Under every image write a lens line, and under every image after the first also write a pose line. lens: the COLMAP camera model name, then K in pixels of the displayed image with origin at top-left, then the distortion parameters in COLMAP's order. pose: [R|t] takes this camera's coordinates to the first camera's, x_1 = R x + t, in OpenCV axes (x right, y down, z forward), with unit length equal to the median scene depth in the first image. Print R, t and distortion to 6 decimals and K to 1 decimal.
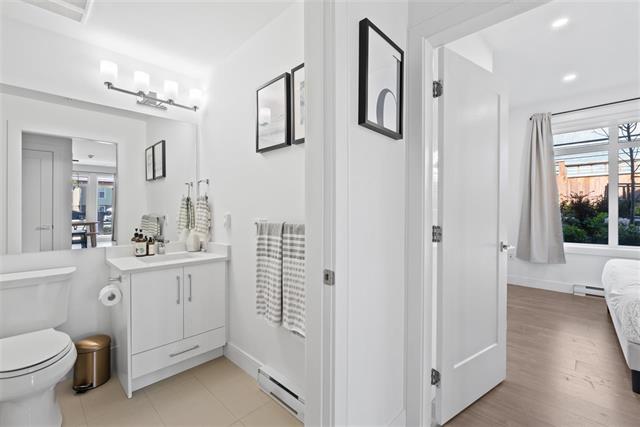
lens RADIAL K [[276.6, 0, 316.2], [0, 276.6, 209.2], [0, 0, 1]] dist [-0.002113, -0.000602]
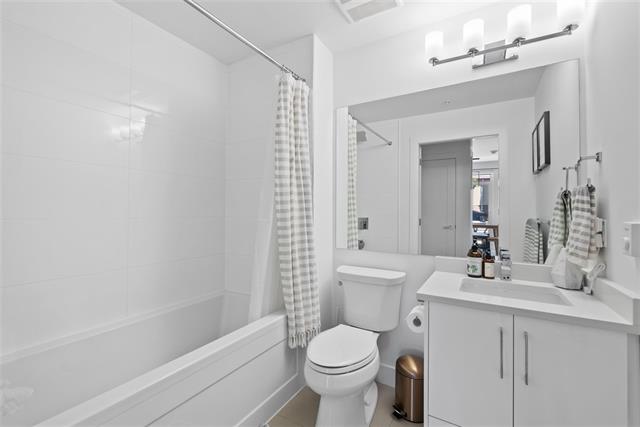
lens RADIAL K [[283.4, 0, 318.7], [0, 283.4, 205.2], [0, 0, 1]] dist [-0.000547, -0.000247]
pose [[0.242793, -0.016516, -0.969938, -0.015339], [-0.006544, 0.999804, -0.018662, 0.001115], [0.970056, 0.010878, 0.242637, 0.388166]]
